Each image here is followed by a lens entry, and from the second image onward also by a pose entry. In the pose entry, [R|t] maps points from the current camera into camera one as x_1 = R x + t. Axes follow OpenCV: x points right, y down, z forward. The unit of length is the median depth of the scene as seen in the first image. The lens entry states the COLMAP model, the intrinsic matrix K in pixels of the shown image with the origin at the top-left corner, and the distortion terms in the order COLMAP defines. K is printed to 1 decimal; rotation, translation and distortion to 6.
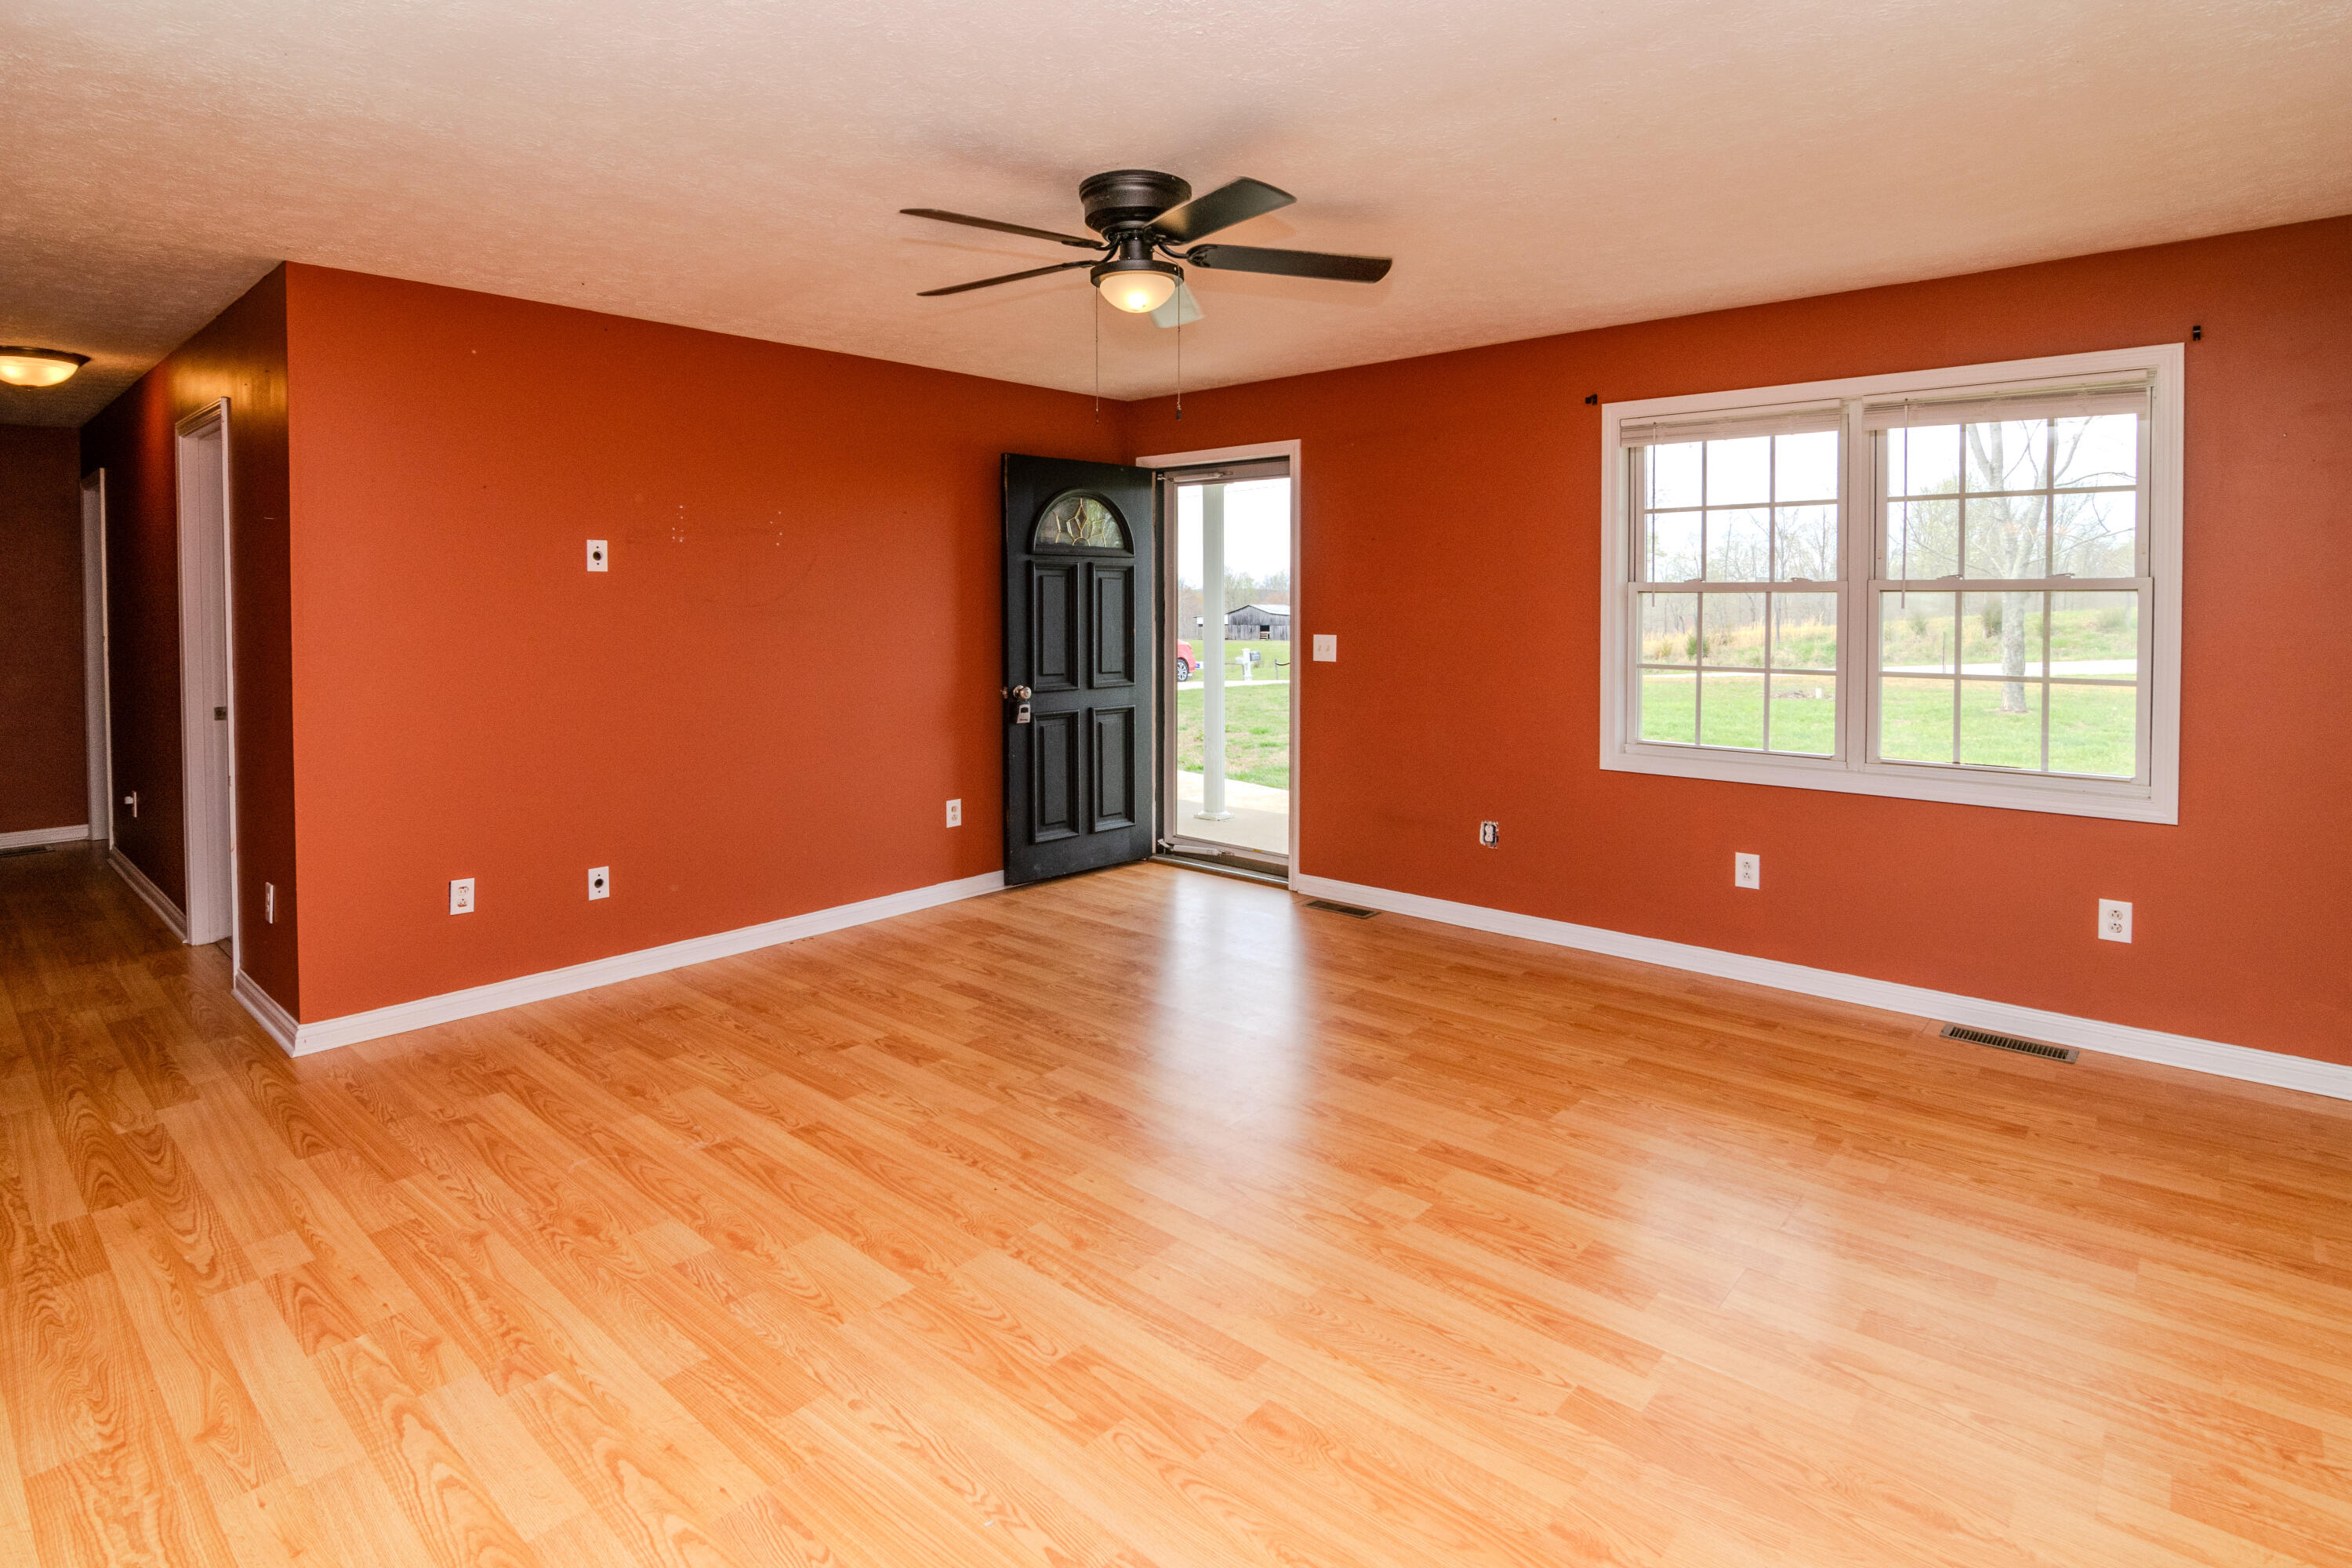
lens RADIAL K [[1209.7, 0, 1180.7], [0, 1209.7, 641.4], [0, 0, 1]] dist [-0.002890, -0.002715]
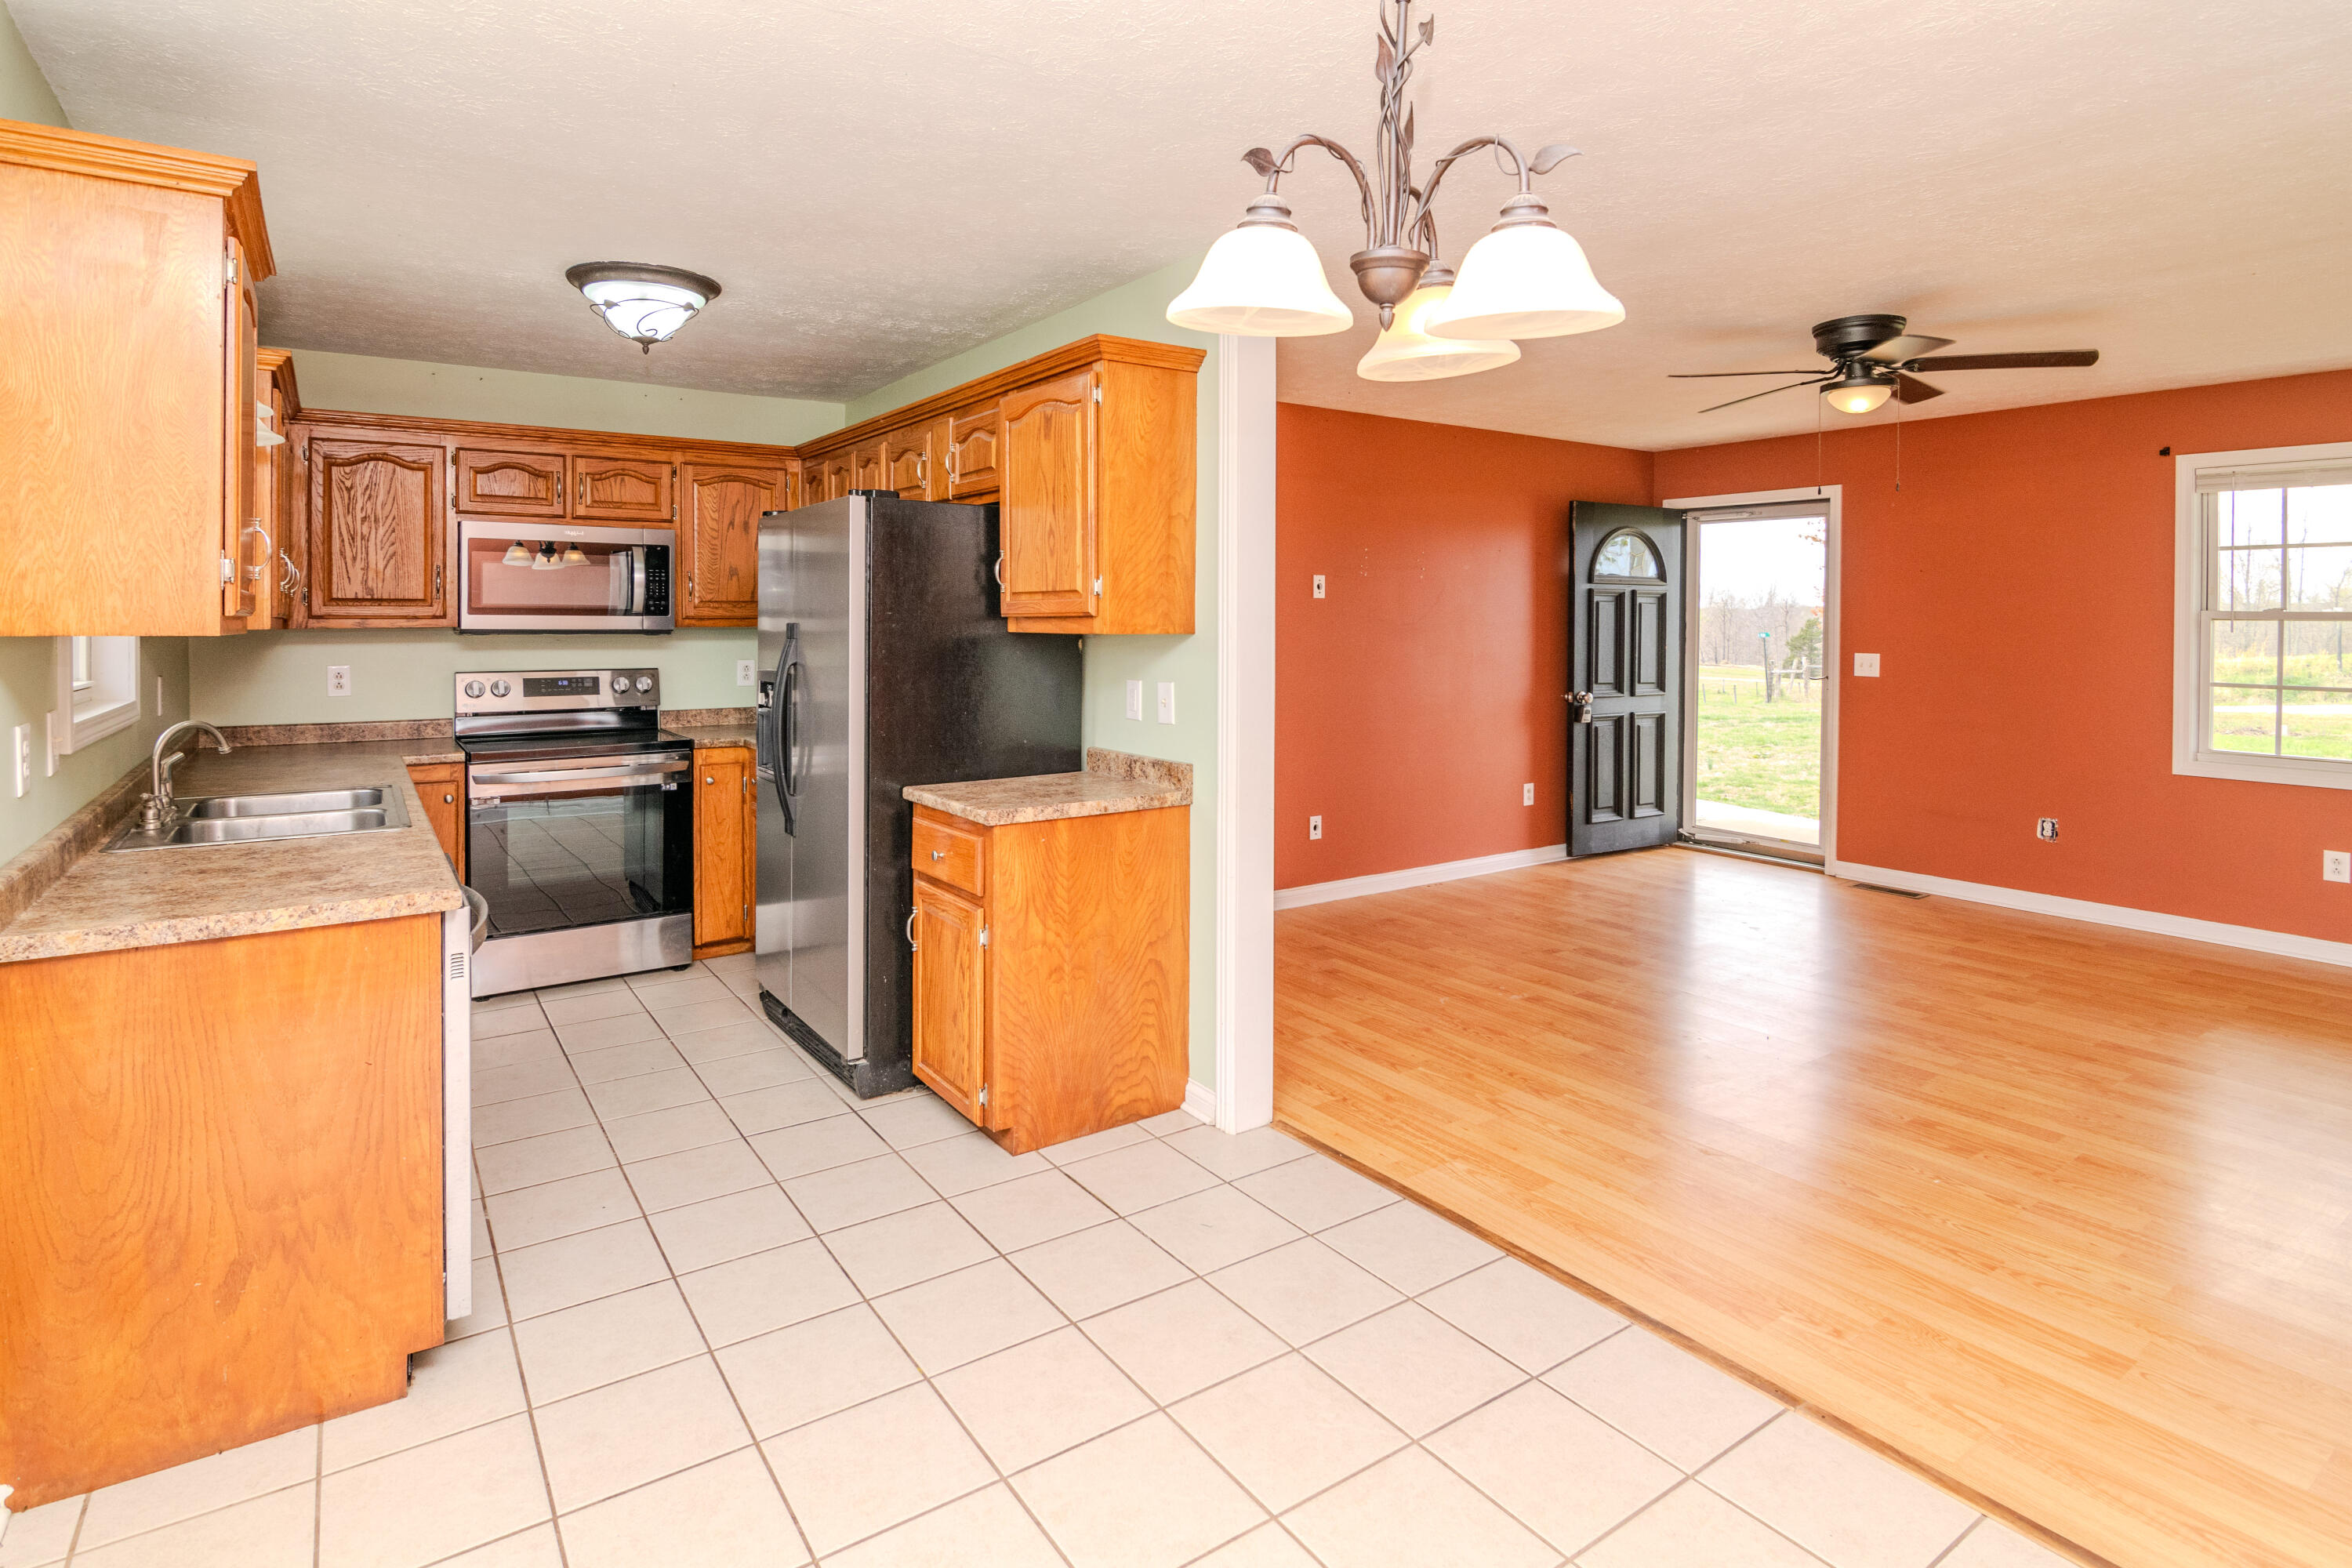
lens RADIAL K [[1209.7, 0, 1157.1], [0, 1209.7, 617.3], [0, 0, 1]] dist [-0.002890, -0.002715]
pose [[0.968880, 0.007693, -0.247412, -0.250673], [-0.016087, 0.999361, -0.031923, 0.008128], [0.247008, 0.034909, 0.968384, -0.284579]]
